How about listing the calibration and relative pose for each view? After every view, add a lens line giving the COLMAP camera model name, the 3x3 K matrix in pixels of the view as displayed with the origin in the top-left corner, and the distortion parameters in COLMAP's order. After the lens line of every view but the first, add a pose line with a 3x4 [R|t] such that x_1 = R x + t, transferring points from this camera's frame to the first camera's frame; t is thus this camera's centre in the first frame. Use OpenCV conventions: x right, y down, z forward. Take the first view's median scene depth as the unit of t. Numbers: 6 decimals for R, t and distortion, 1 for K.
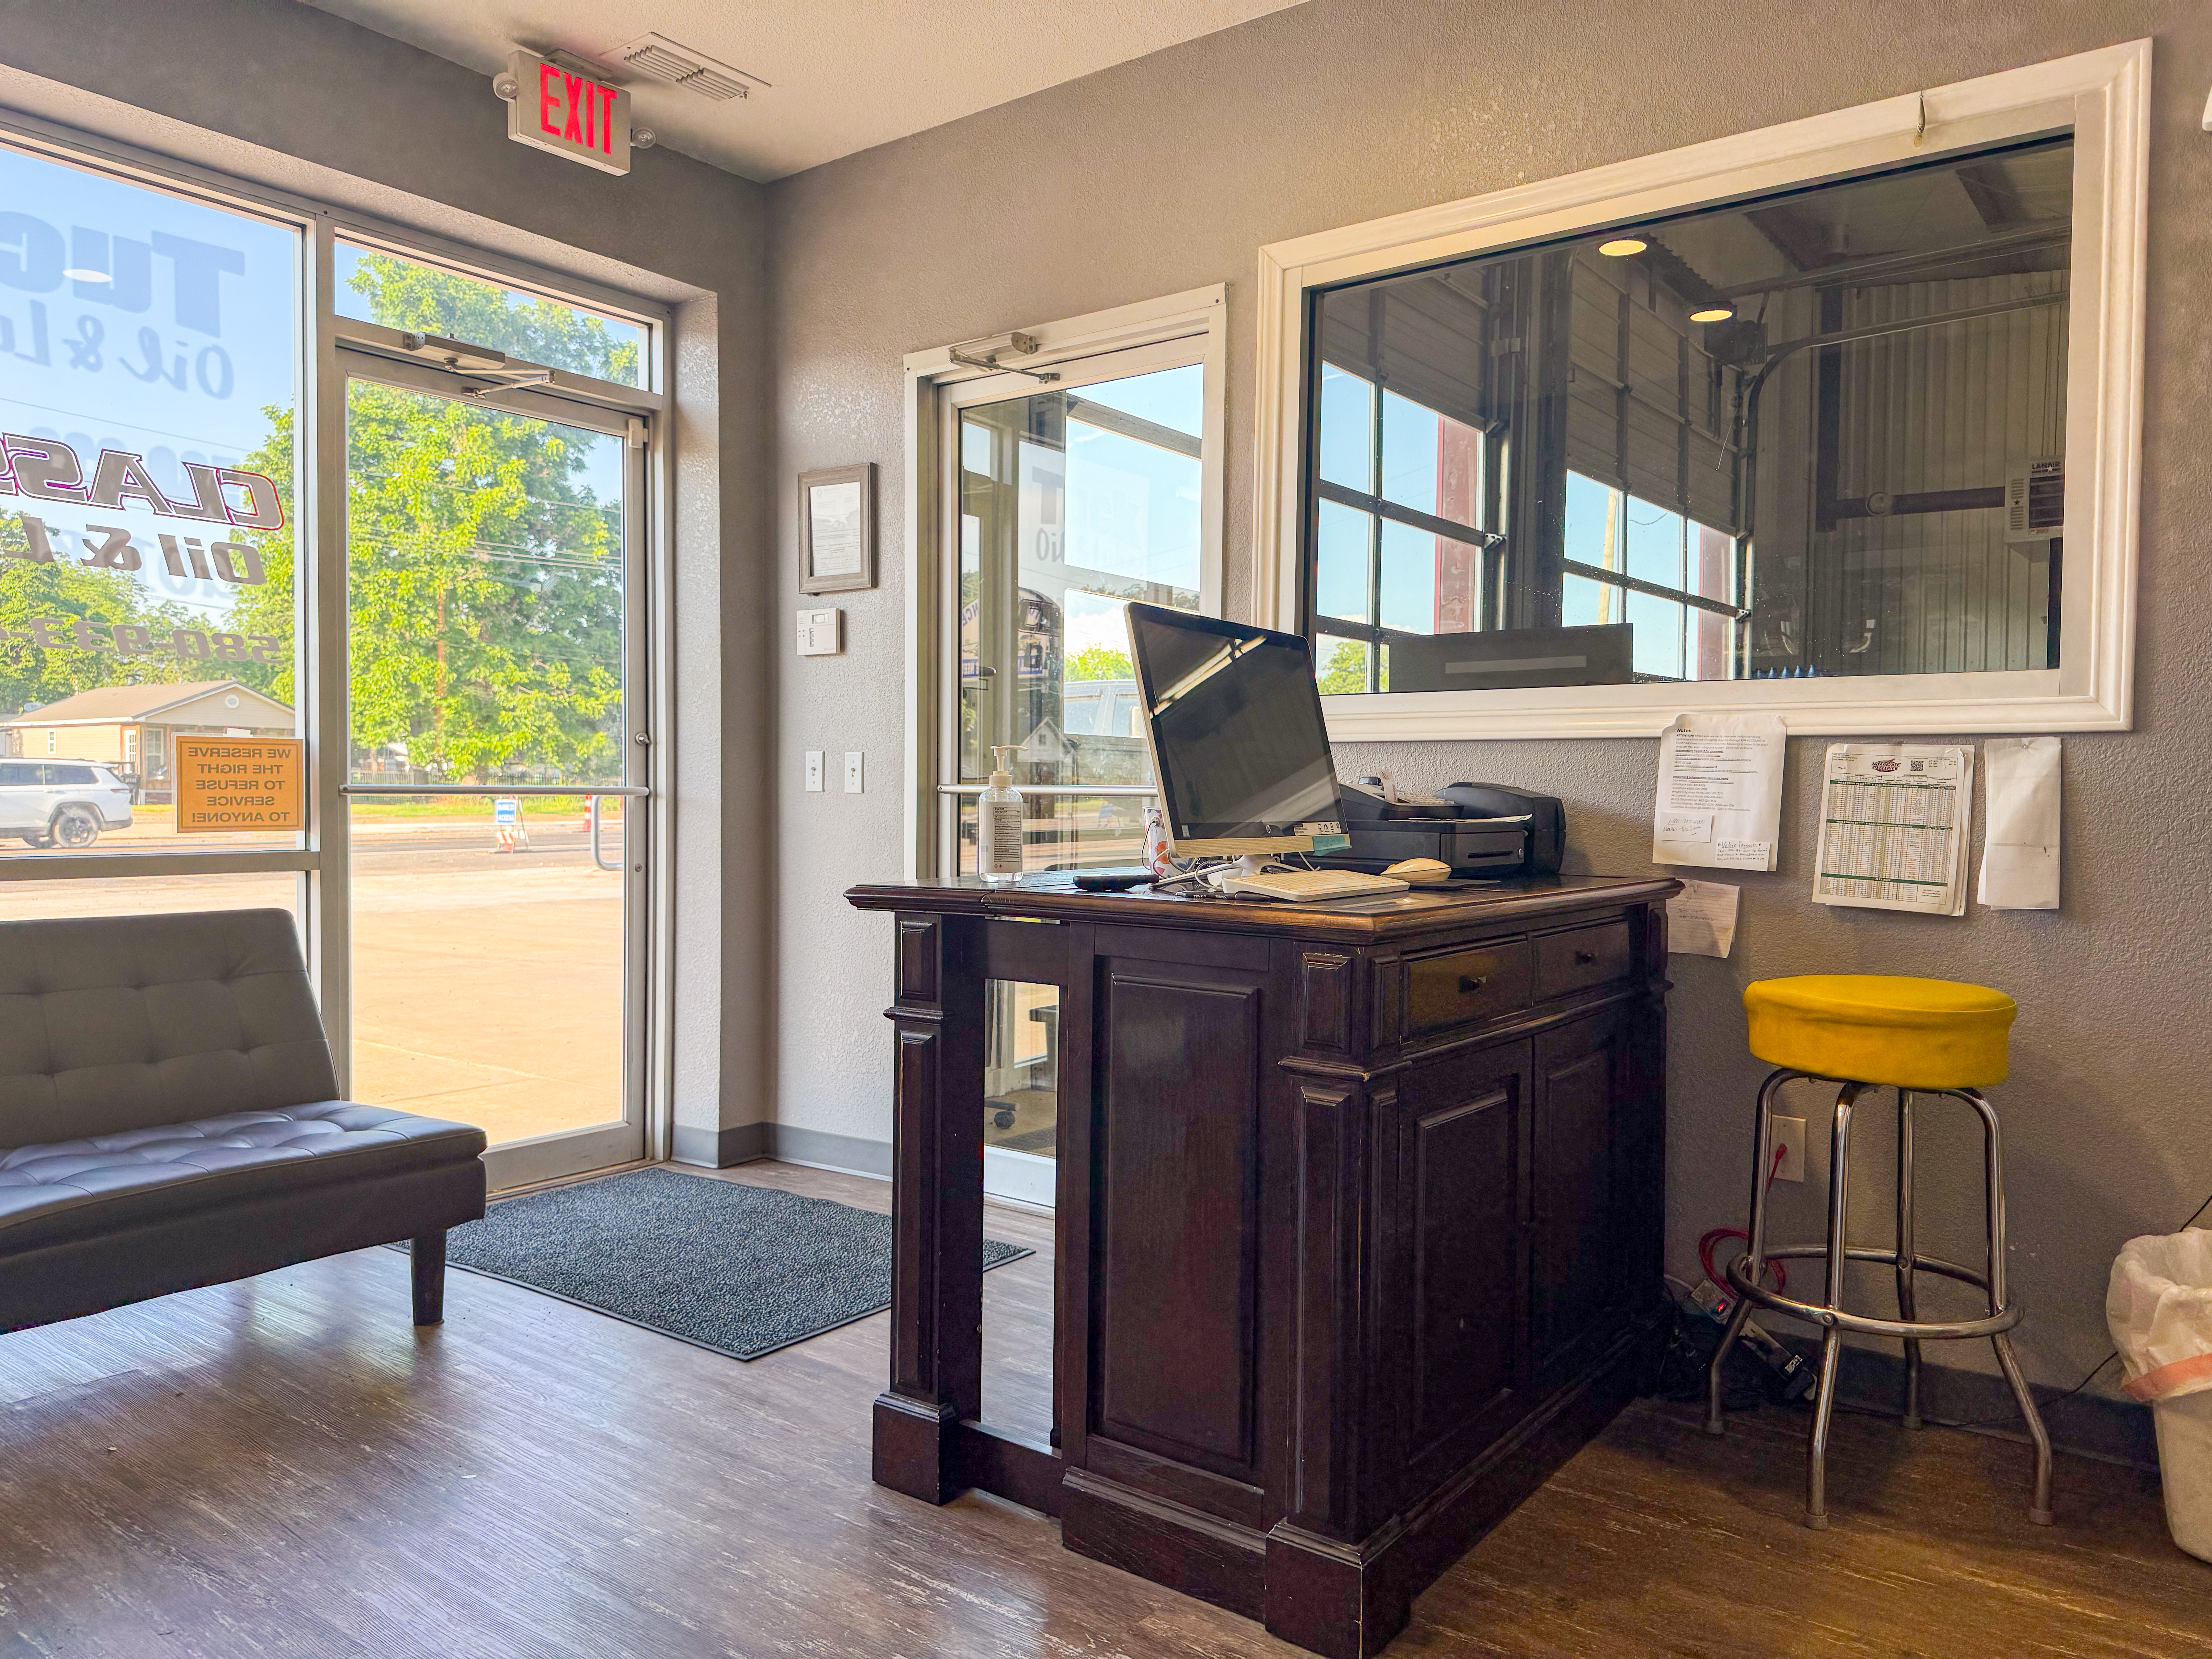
lens RADIAL K [[1556.4, 0, 1115.8], [0, 1556.4, 829.6], [0, 0, 1]] dist [0.073105, -0.104841]
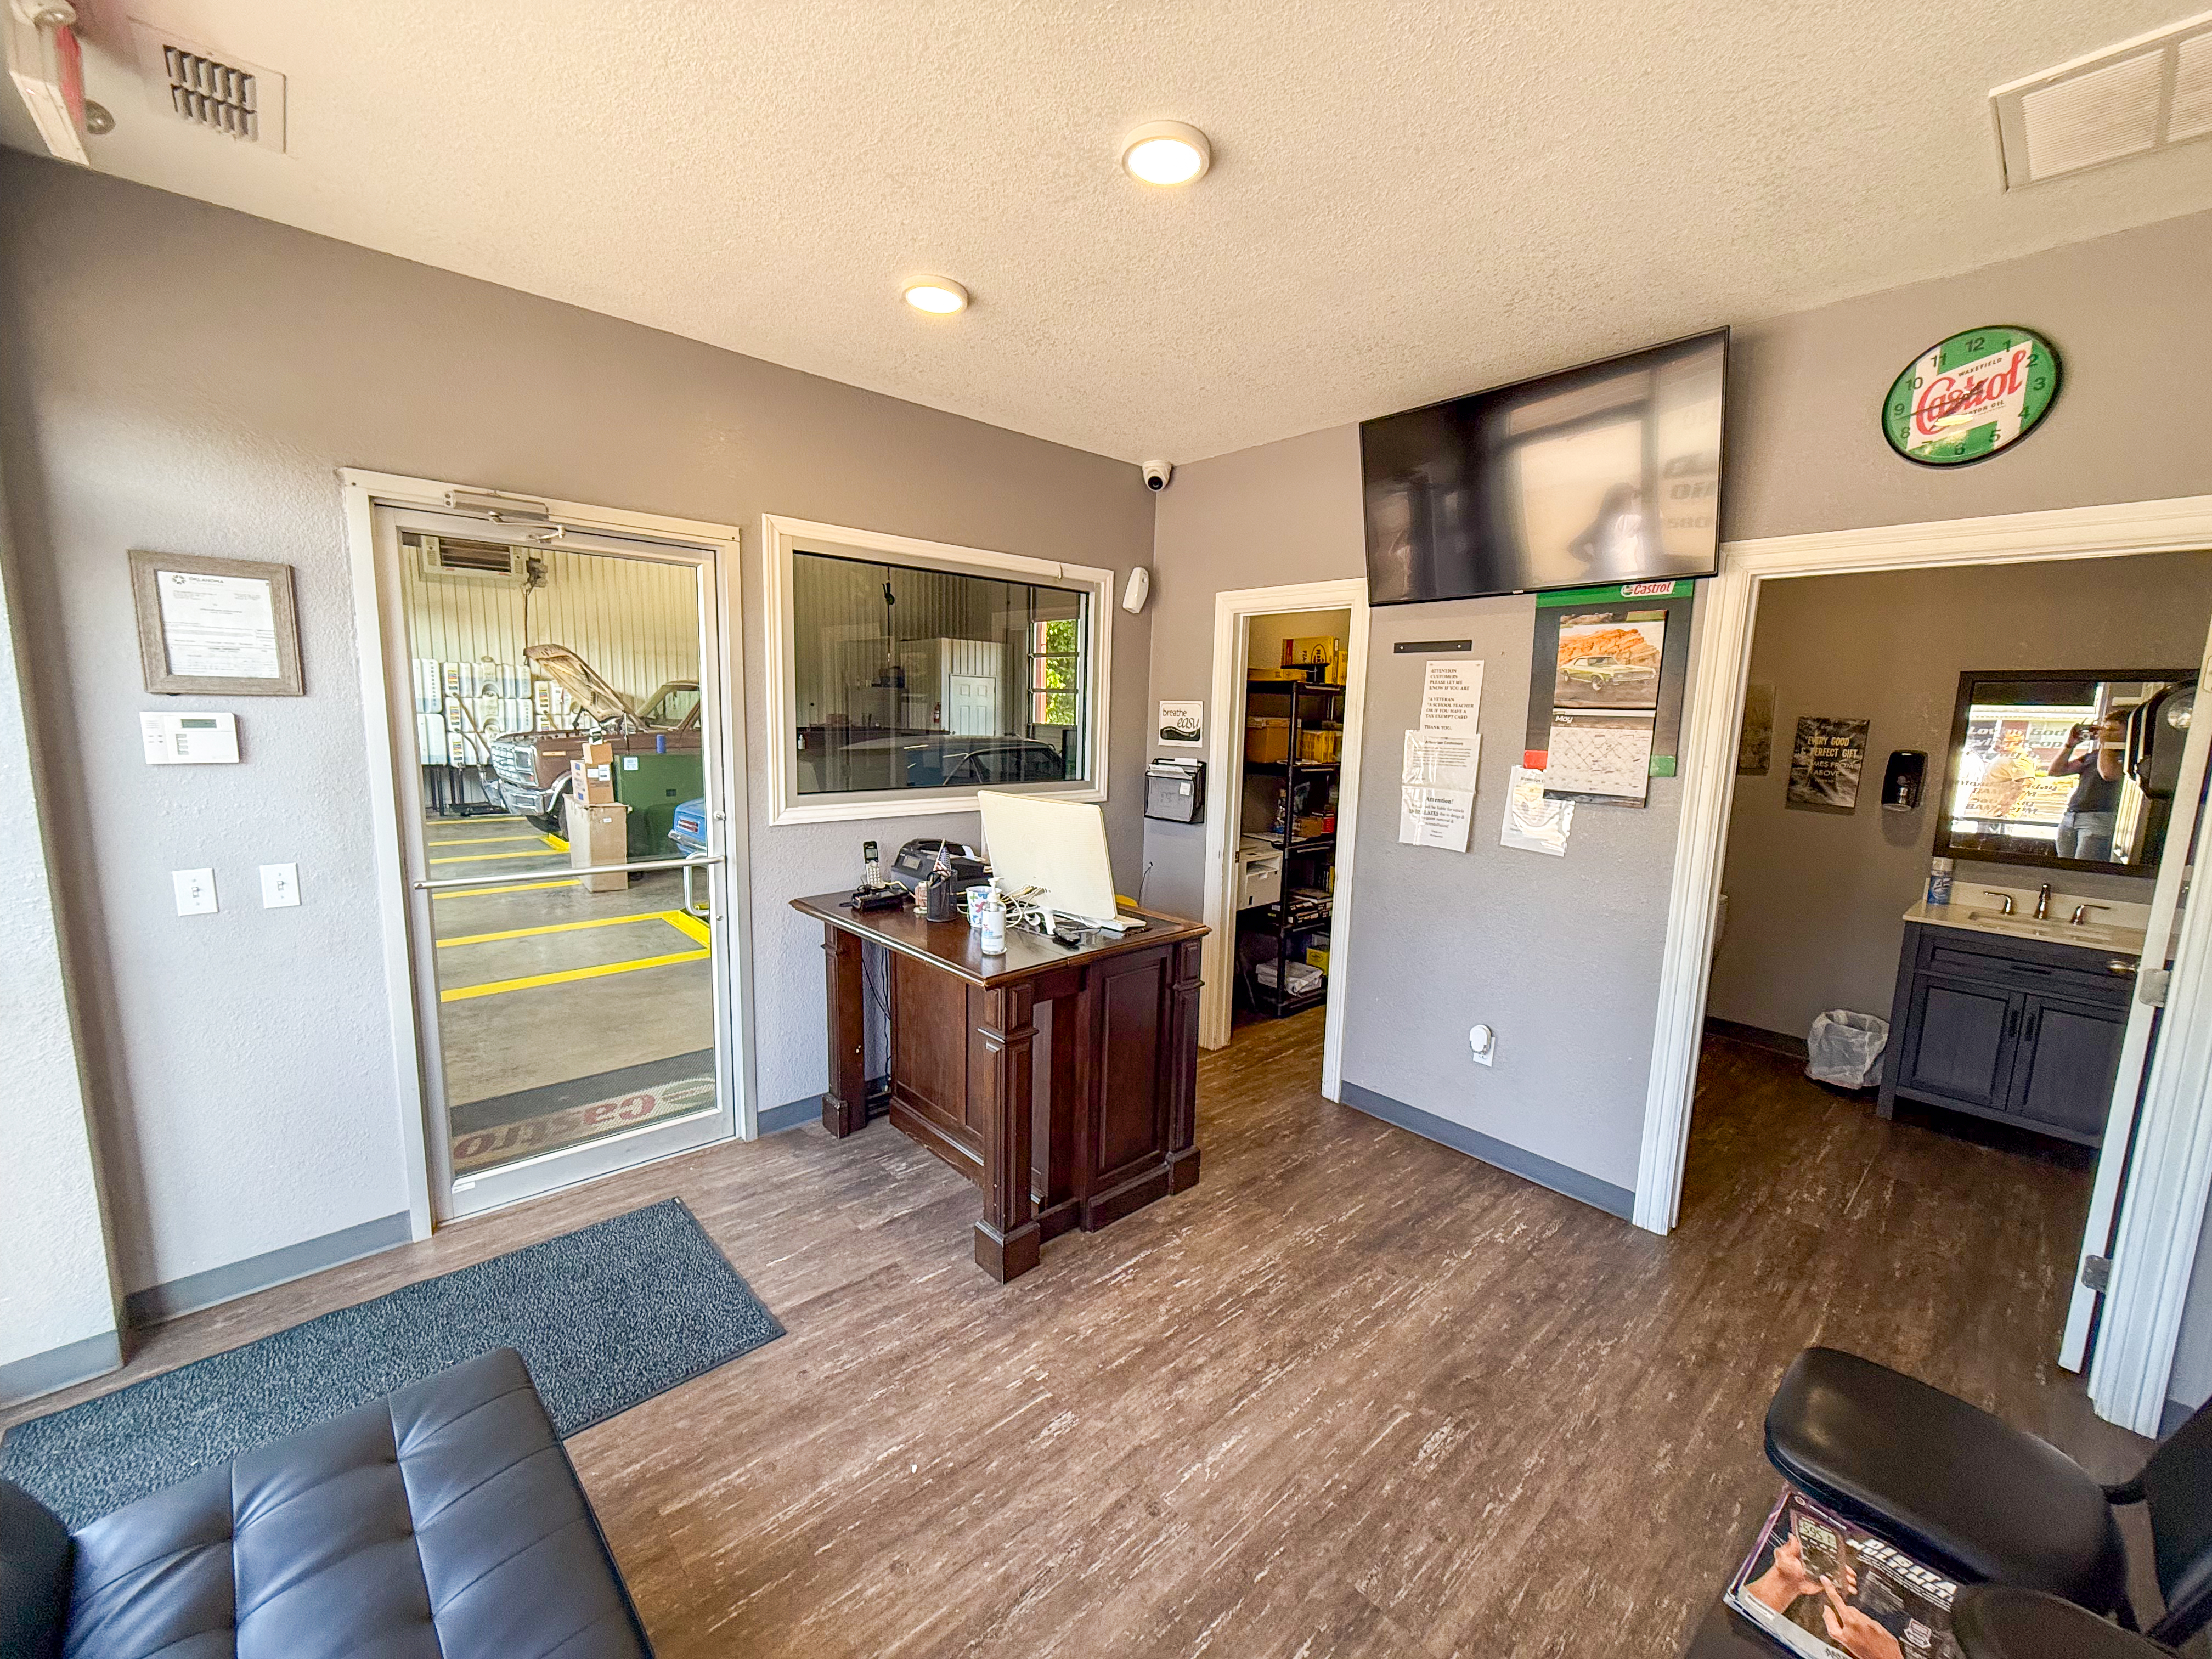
lens RADIAL K [[879.9, 0, 1112.7], [0, 879.9, 829.7], [0, 0, 1]] dist [0.001145, -0.000081]
pose [[0.179819, -0.145457, 0.972886, -0.784360], [-0.000190, 0.989002, 0.147902, -0.198790], [-0.983700, -0.026781, 0.177814, 0.518995]]
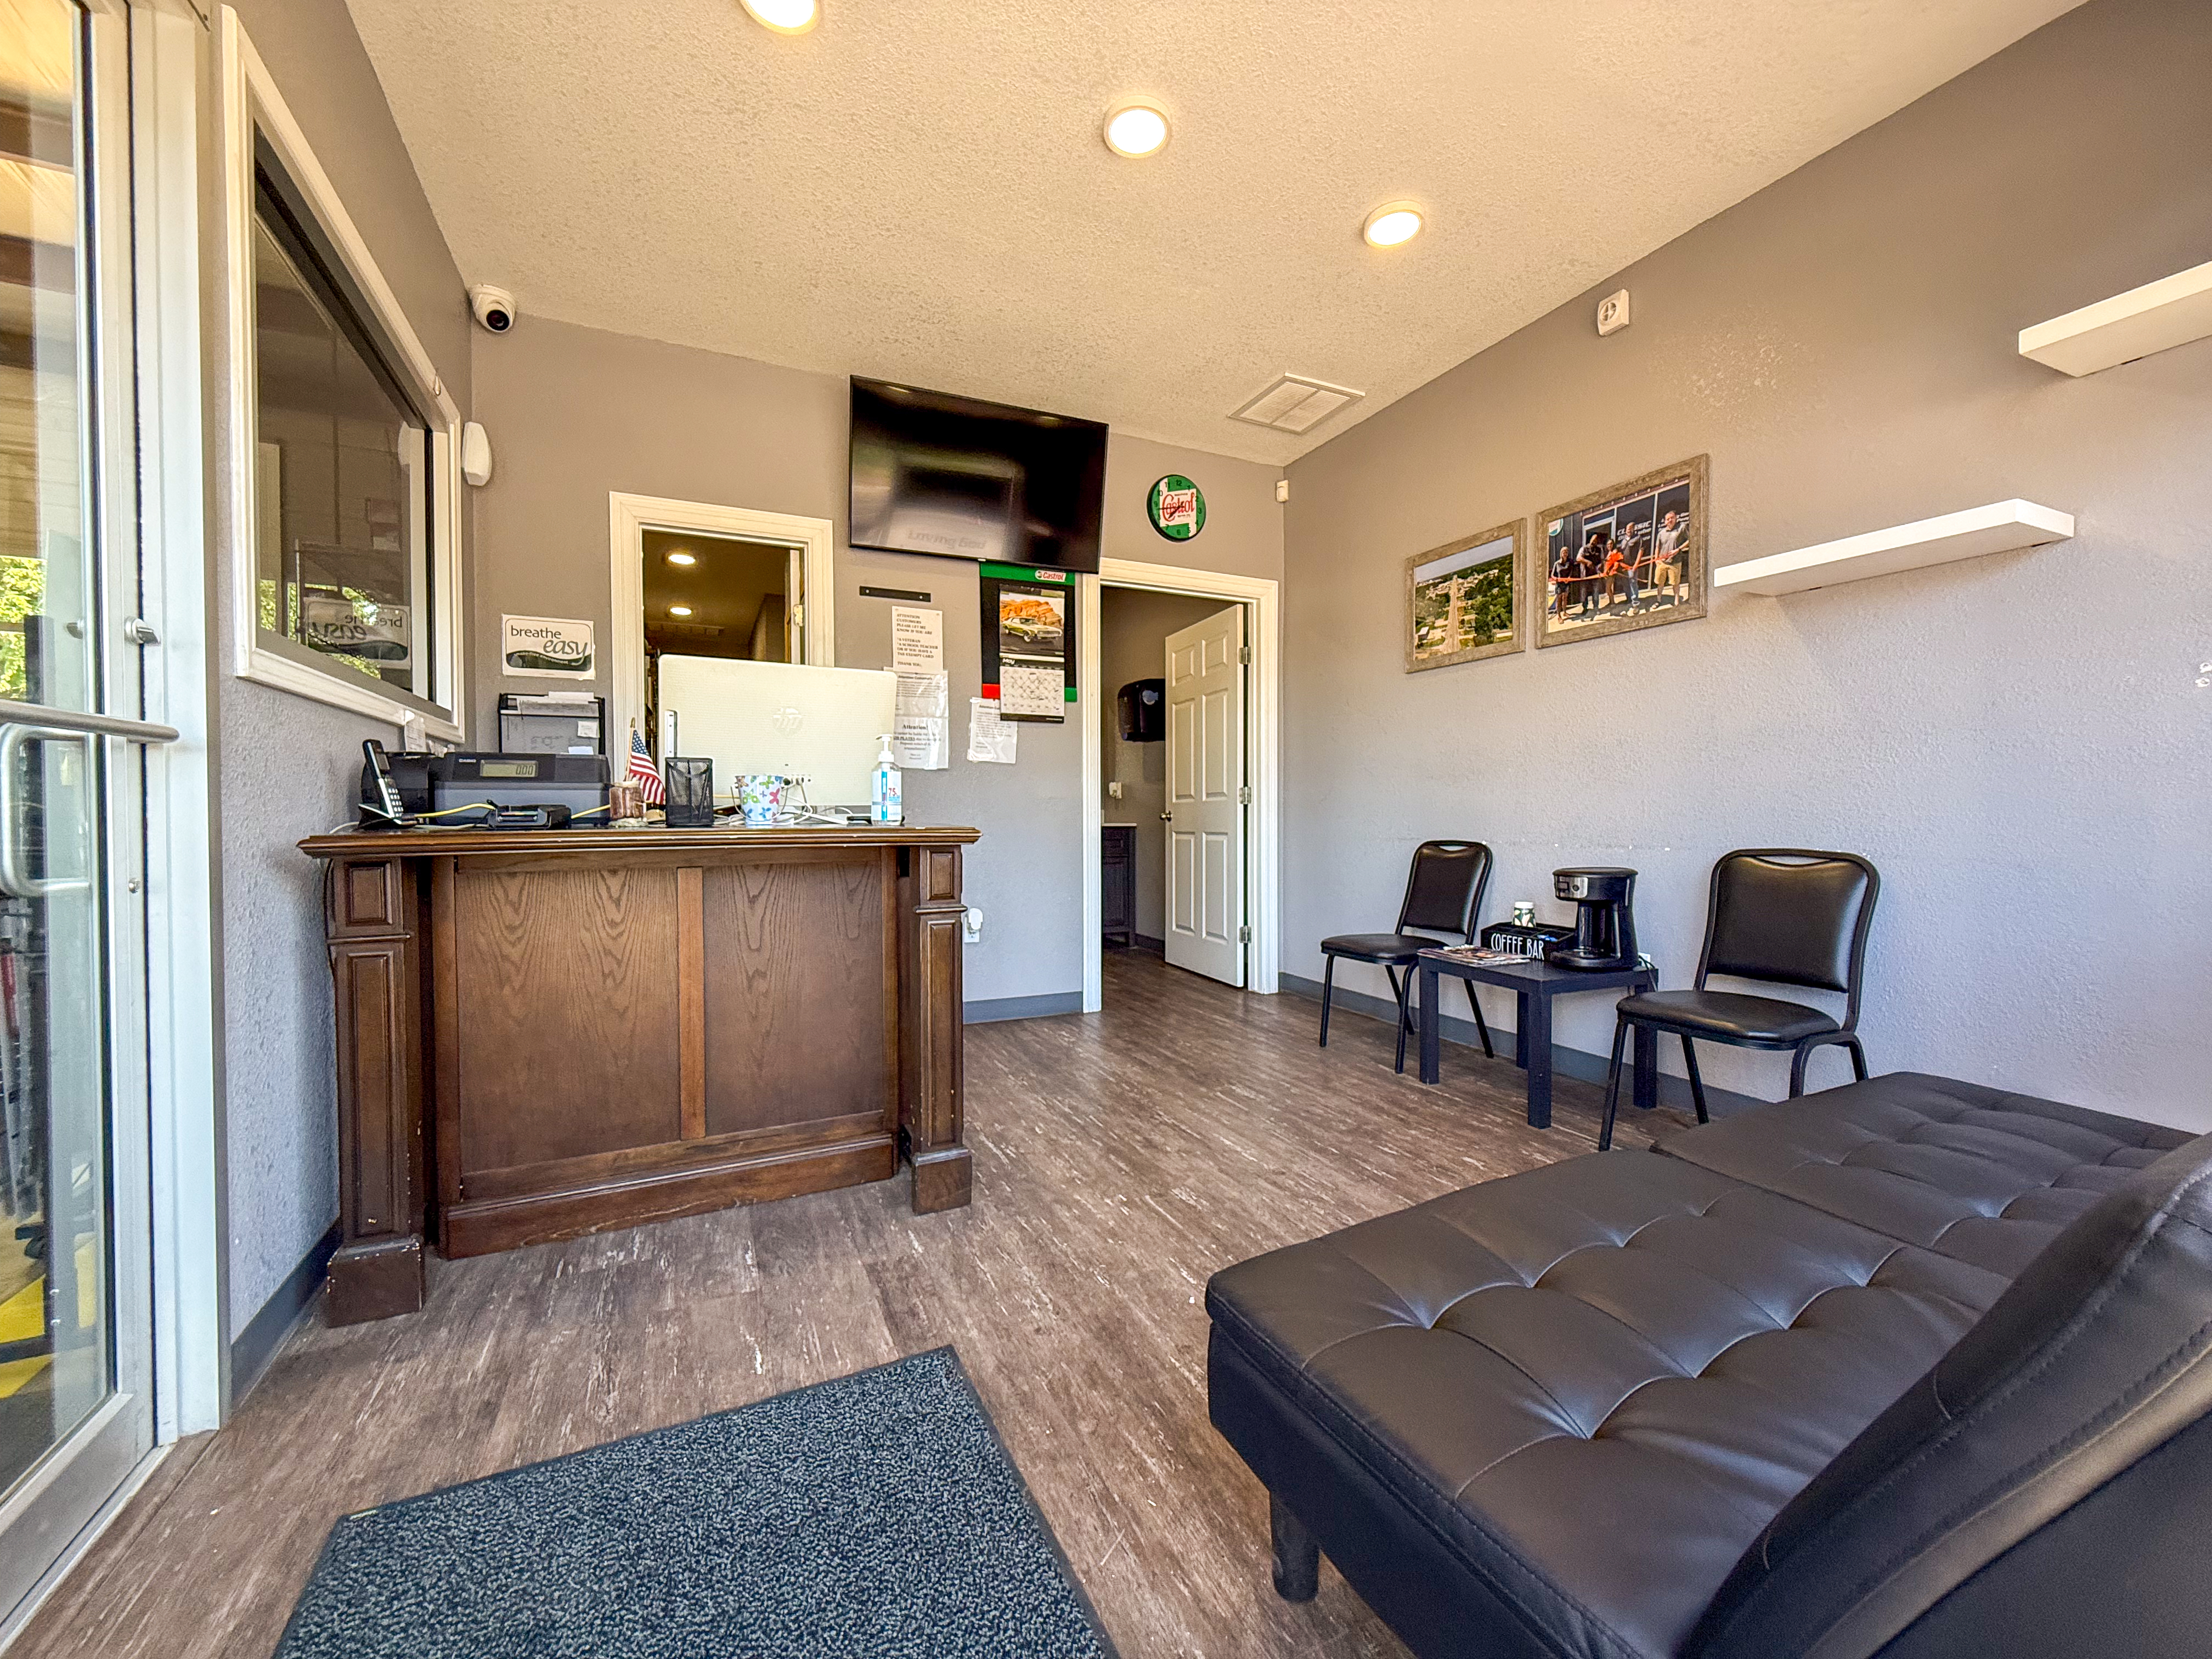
lens RADIAL K [[884.6, 0, 1111.6], [0, 884.6, 828.7], [0, 0, 1]] dist [0.000600, -0.000131]
pose [[-0.890622, -0.019182, 0.454340, -0.499706], [0.002409, 0.998897, 0.046896, -0.002757], [-0.454738, 0.042861, -0.889593, 1.263993]]
